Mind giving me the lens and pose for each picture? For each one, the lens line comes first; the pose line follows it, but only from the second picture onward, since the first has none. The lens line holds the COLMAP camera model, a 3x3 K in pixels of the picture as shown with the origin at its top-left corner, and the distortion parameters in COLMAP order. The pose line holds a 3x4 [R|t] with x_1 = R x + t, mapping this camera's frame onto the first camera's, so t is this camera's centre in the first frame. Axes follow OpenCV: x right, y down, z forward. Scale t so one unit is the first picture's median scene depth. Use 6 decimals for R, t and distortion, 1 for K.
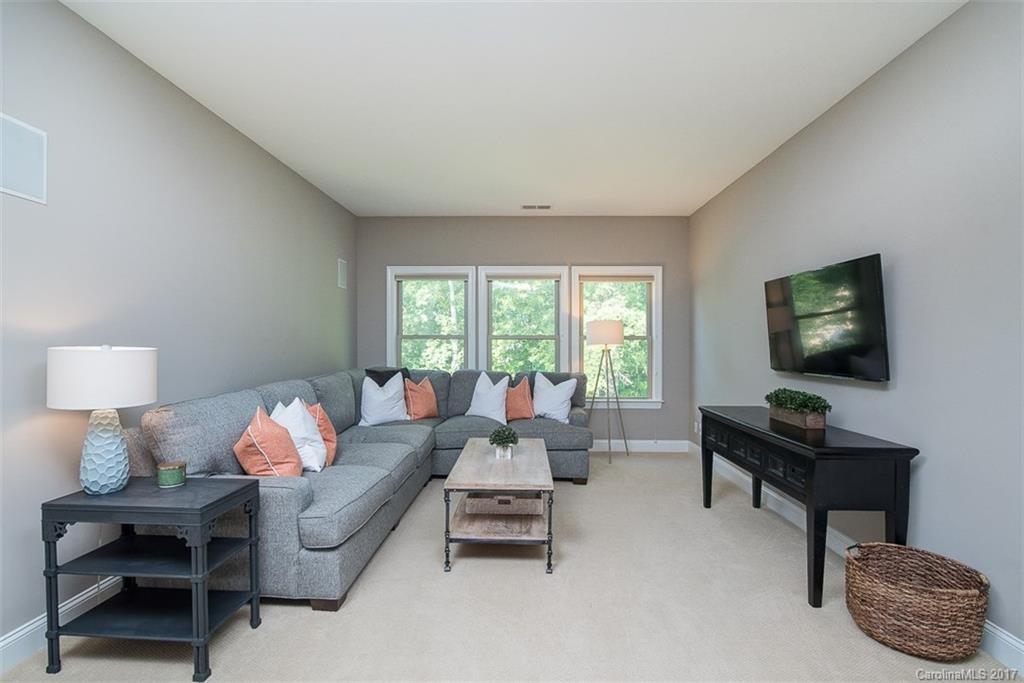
lens RADIAL K [[471.8, 0, 511.6], [0, 471.8, 346.3], [0, 0, 1]] dist [-0.018477, 0.000099]
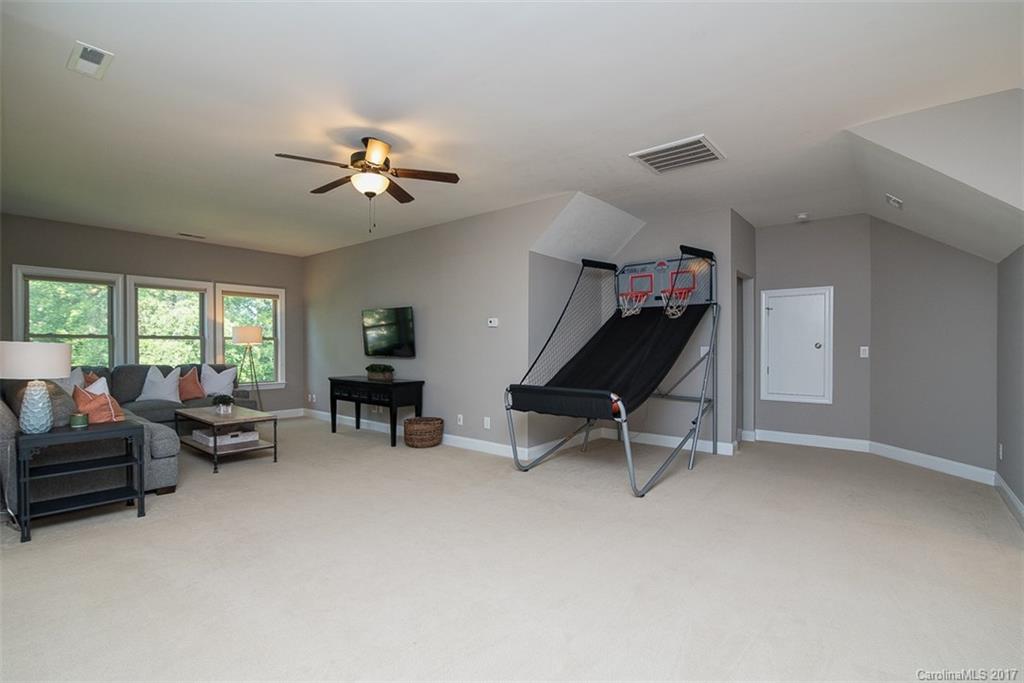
lens RADIAL K [[471.8, 0, 511.6], [0, 471.8, 346.3], [0, 0, 1]] dist [-0.018477, 0.000099]
pose [[0.614100, -0.003247, 0.789222, -0.584845], [0.005510, 0.999985, -0.000173, 0.013576], [-0.789209, 0.004455, 0.614108, -0.649708]]
